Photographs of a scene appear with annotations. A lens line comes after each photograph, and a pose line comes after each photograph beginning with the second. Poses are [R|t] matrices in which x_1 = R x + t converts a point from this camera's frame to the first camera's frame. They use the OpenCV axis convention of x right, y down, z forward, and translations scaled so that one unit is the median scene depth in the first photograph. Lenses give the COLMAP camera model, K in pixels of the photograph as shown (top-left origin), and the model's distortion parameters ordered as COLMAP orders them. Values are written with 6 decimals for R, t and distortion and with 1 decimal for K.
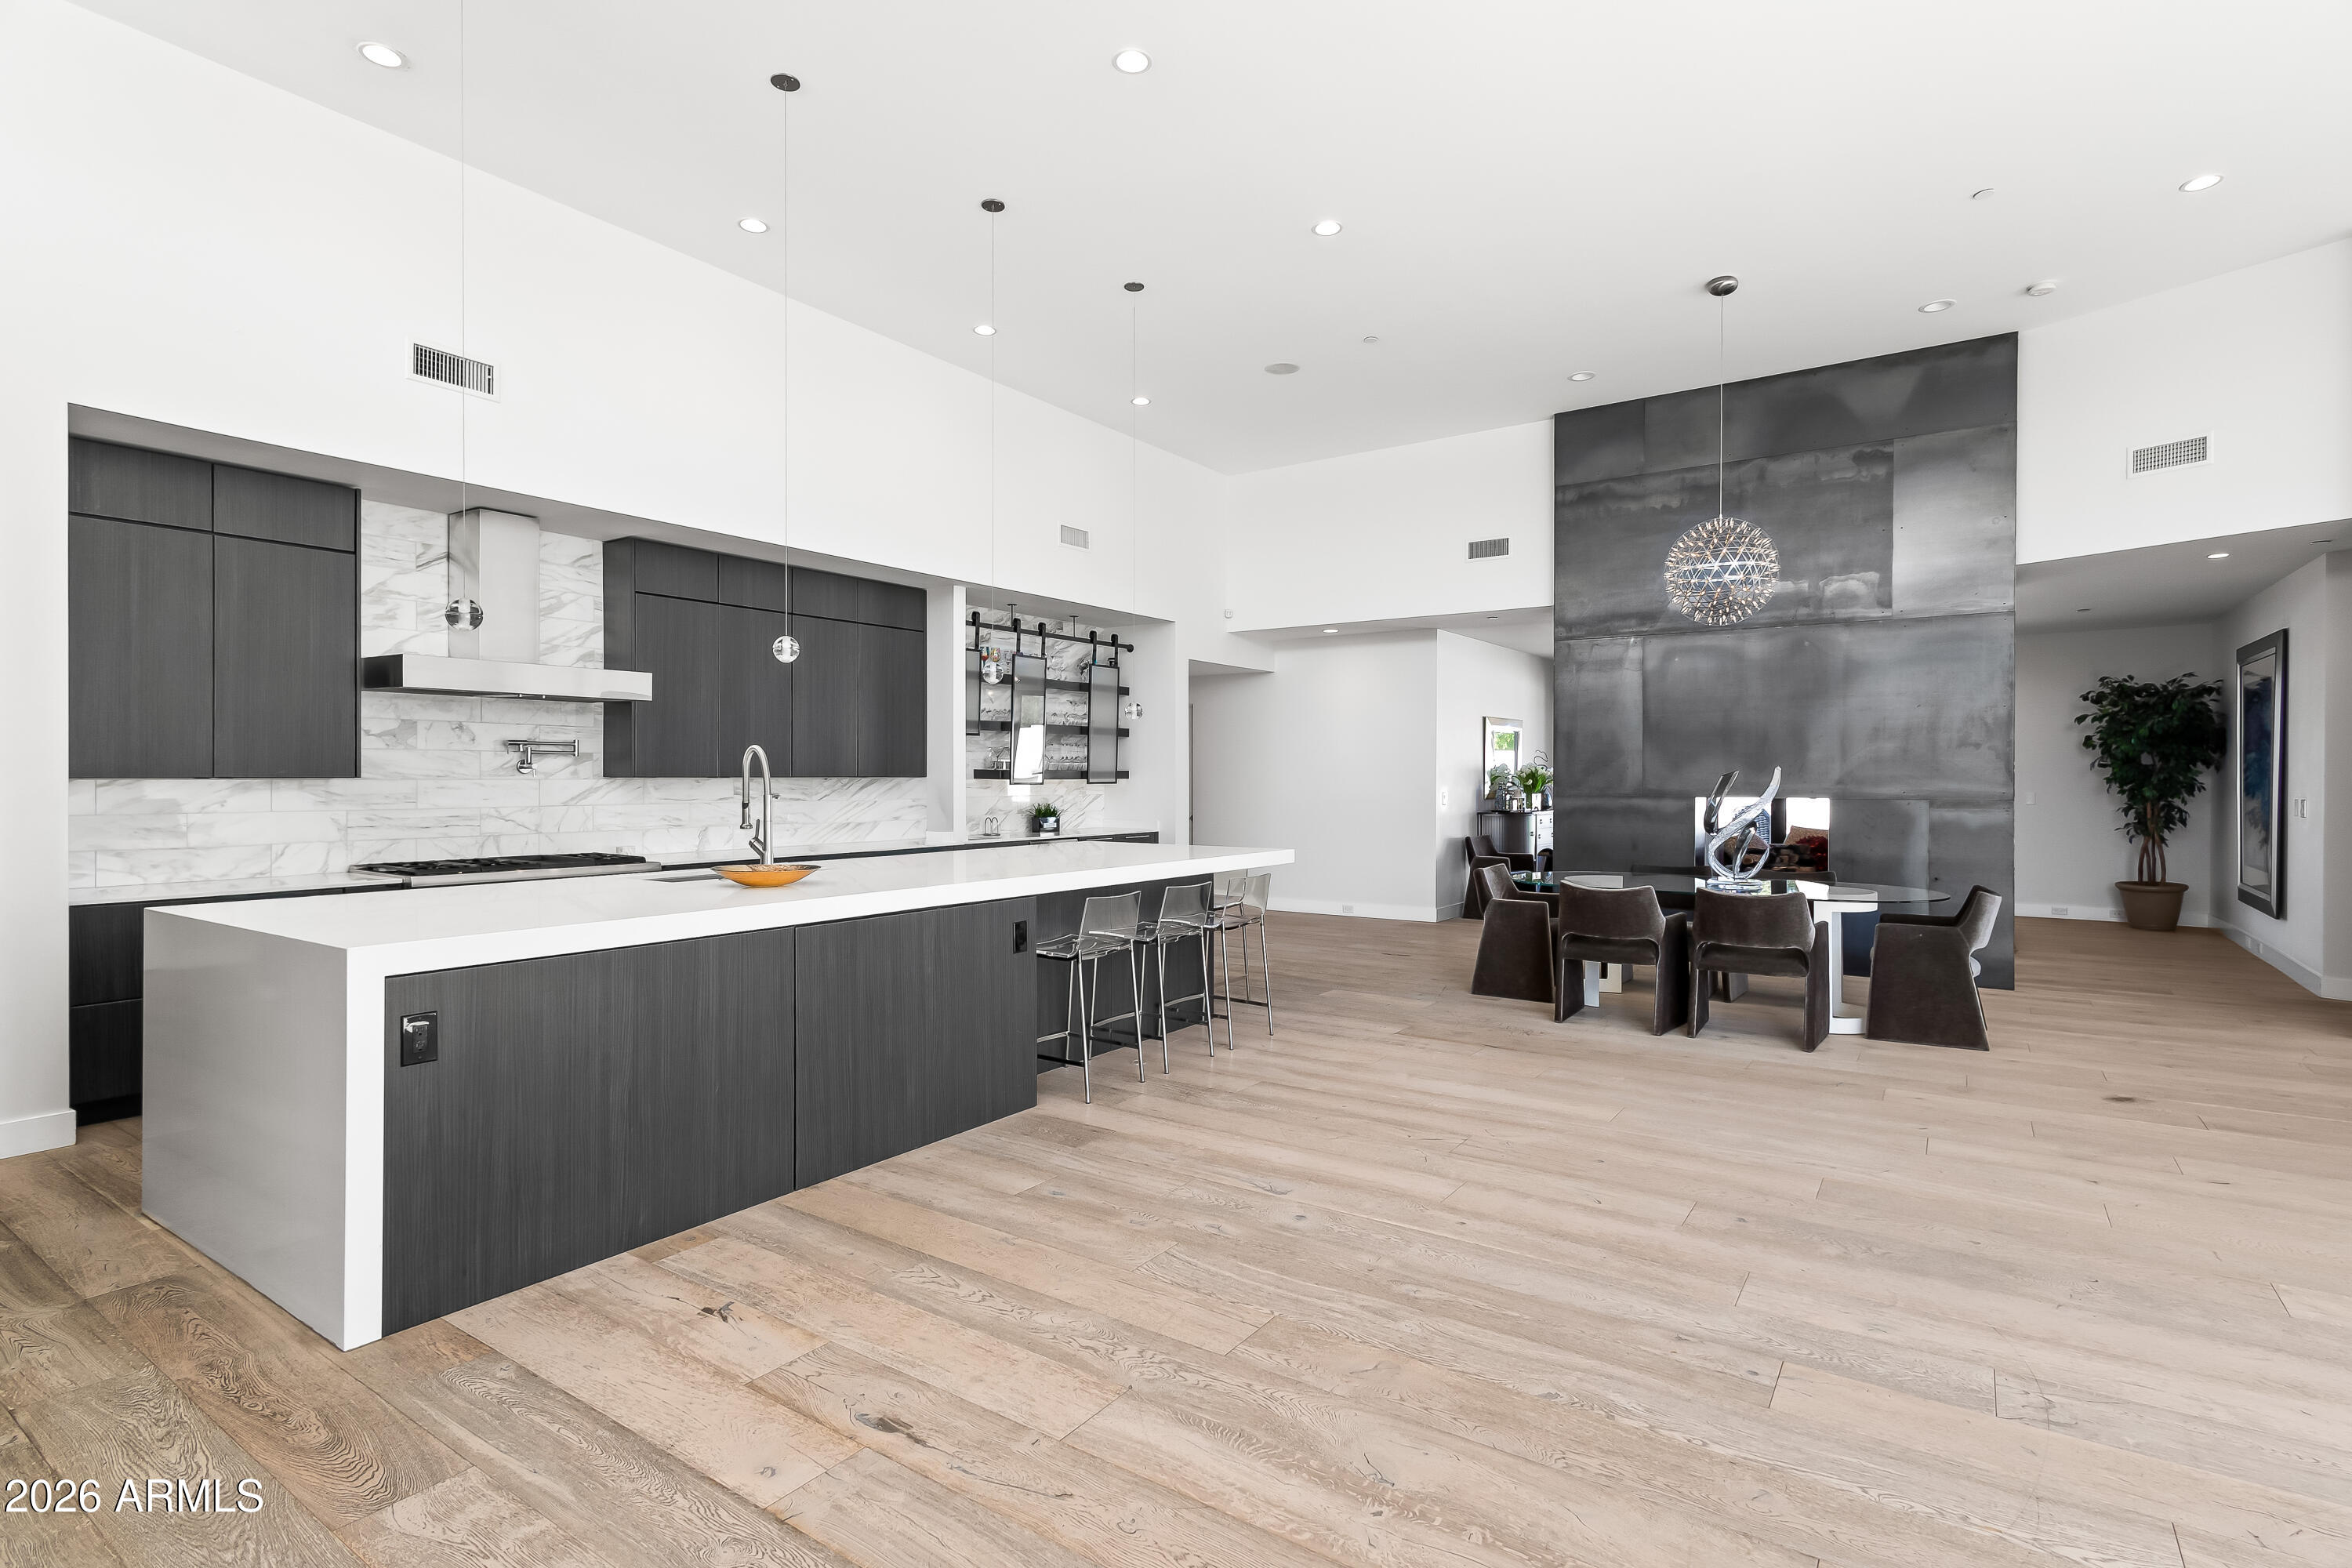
lens RADIAL K [[1151.8, 0, 1176.0], [0, 1151.8, 784.0], [0, 0, 1]] dist [0.004998, 0.000099]
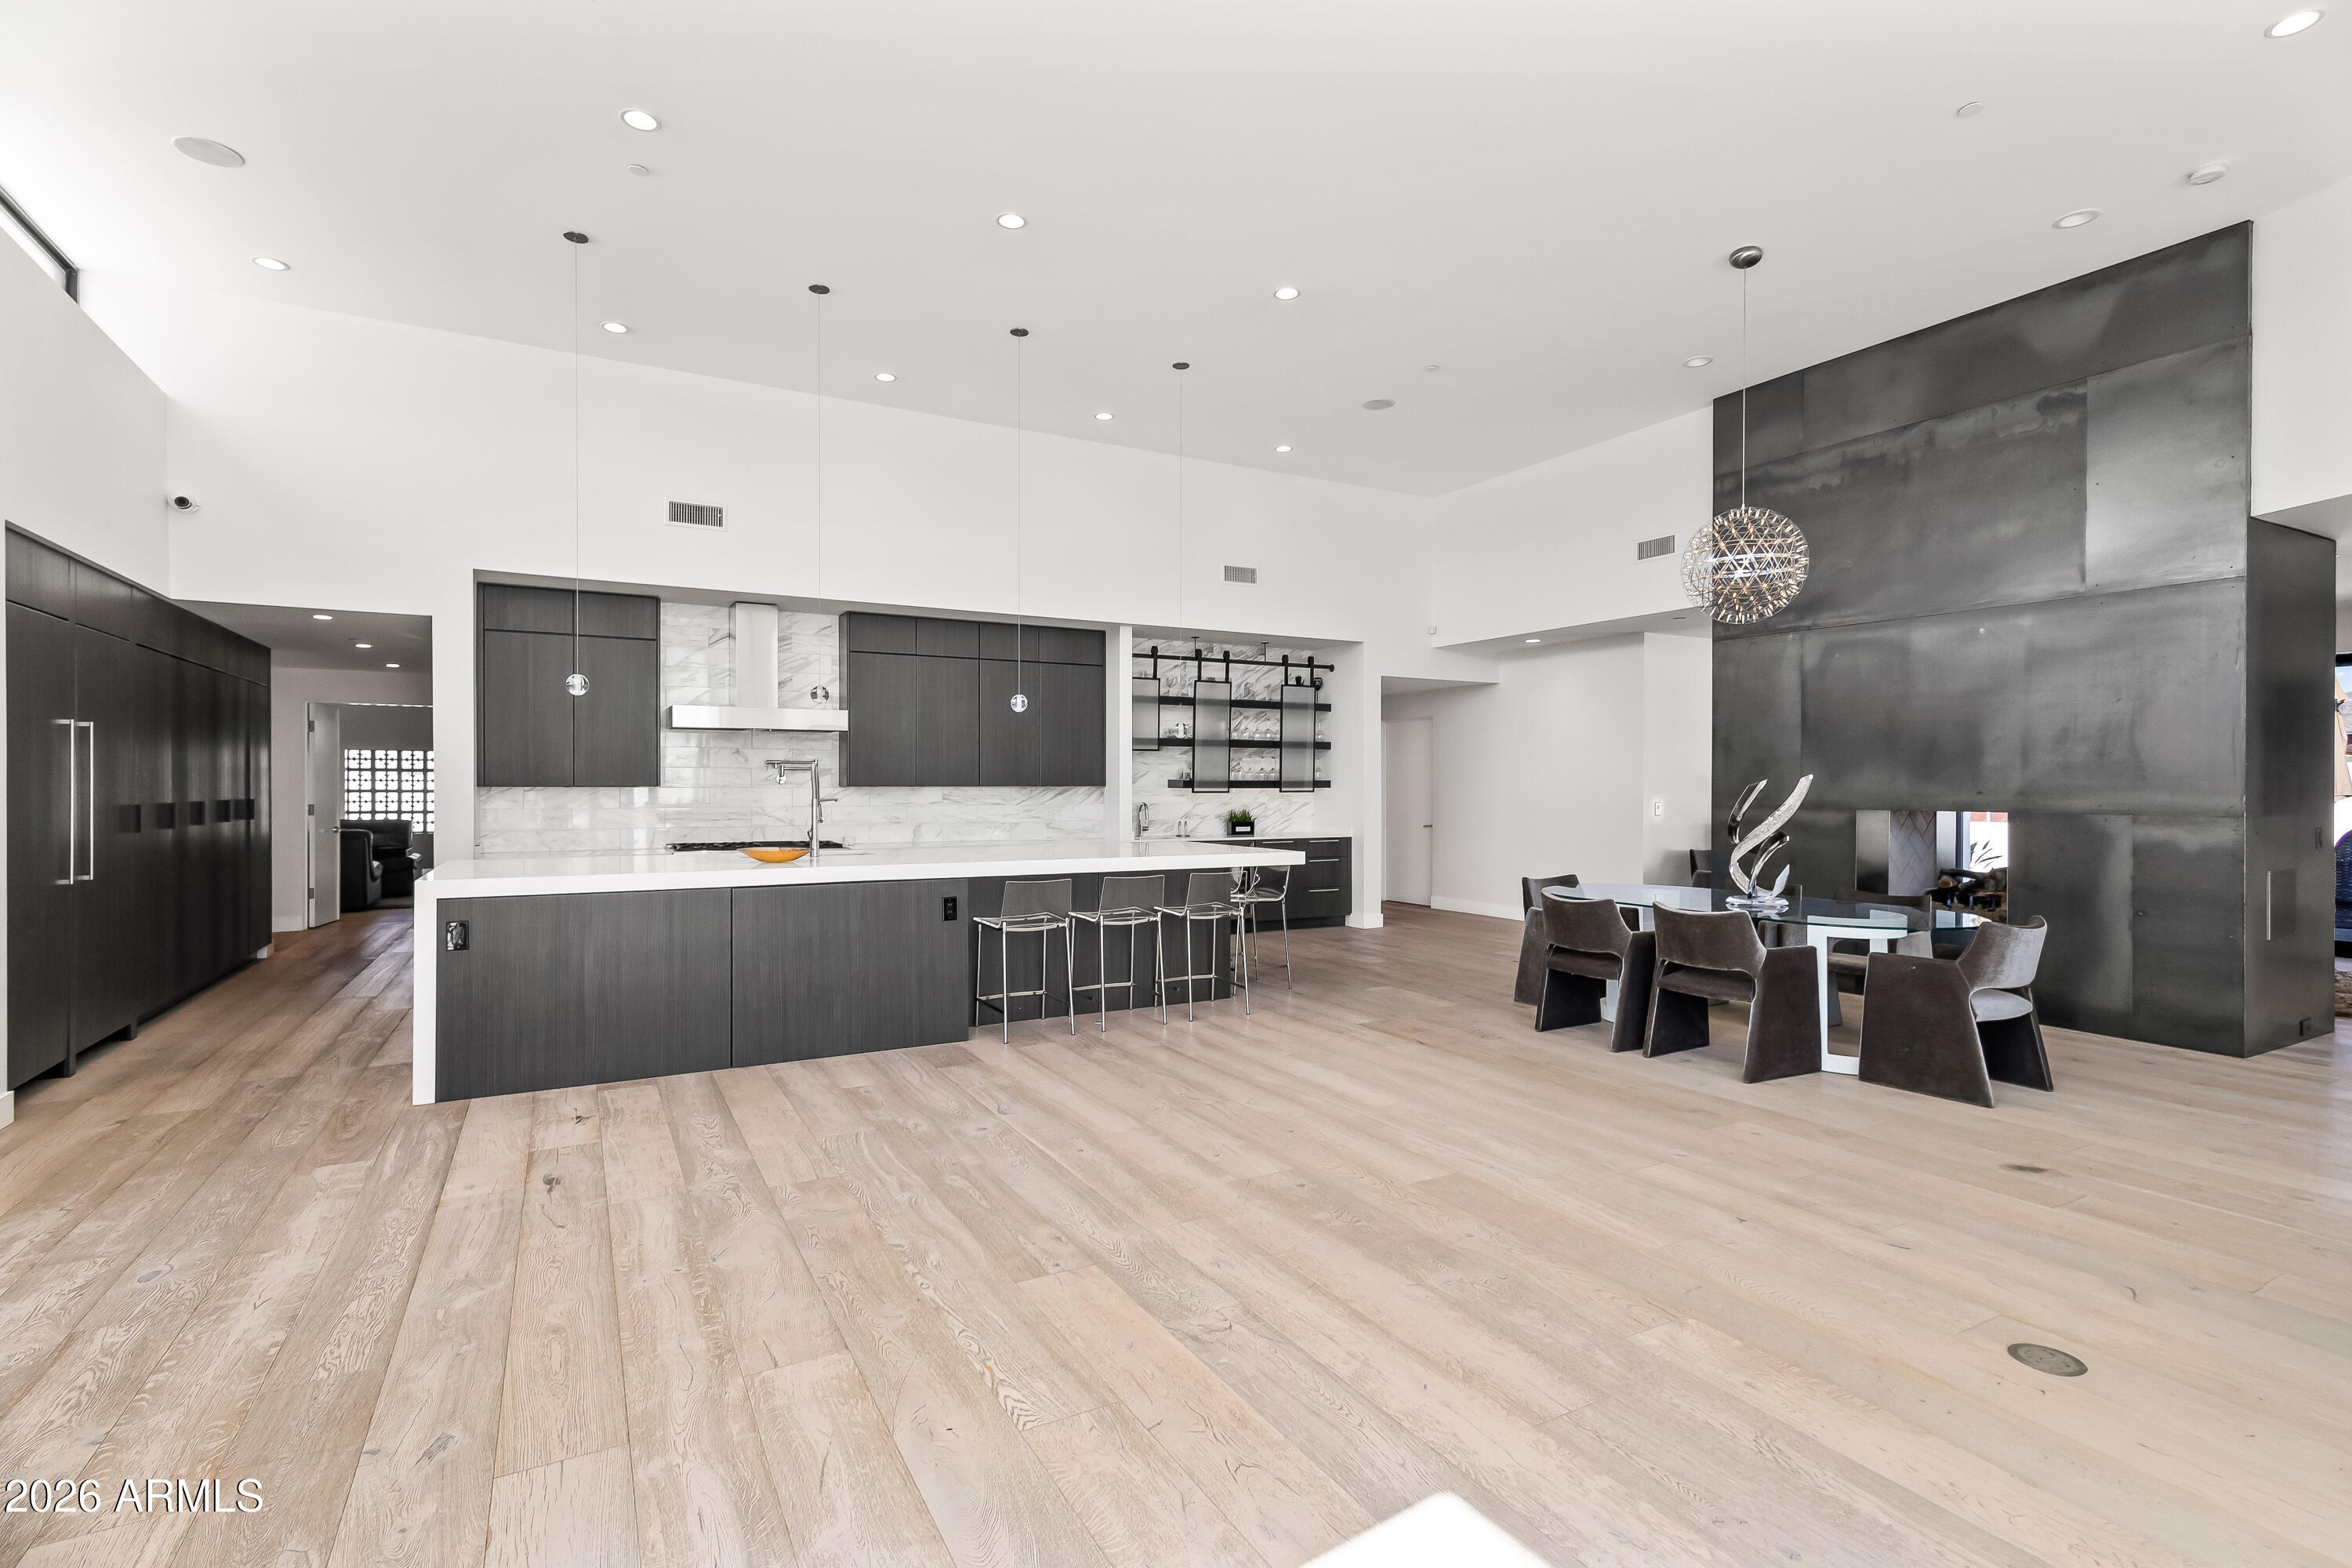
lens RADIAL K [[1125.0, 0, 1203.6], [0, 1125.0, 789.4], [0, 0, 1]] dist [0.005056, -0.000164]
pose [[0.892580, 0.001483, -0.450887, 0.620550], [-0.003126, 0.999991, -0.002899, 0.000434], [0.450879, 0.003997, 0.892576, -0.006620]]
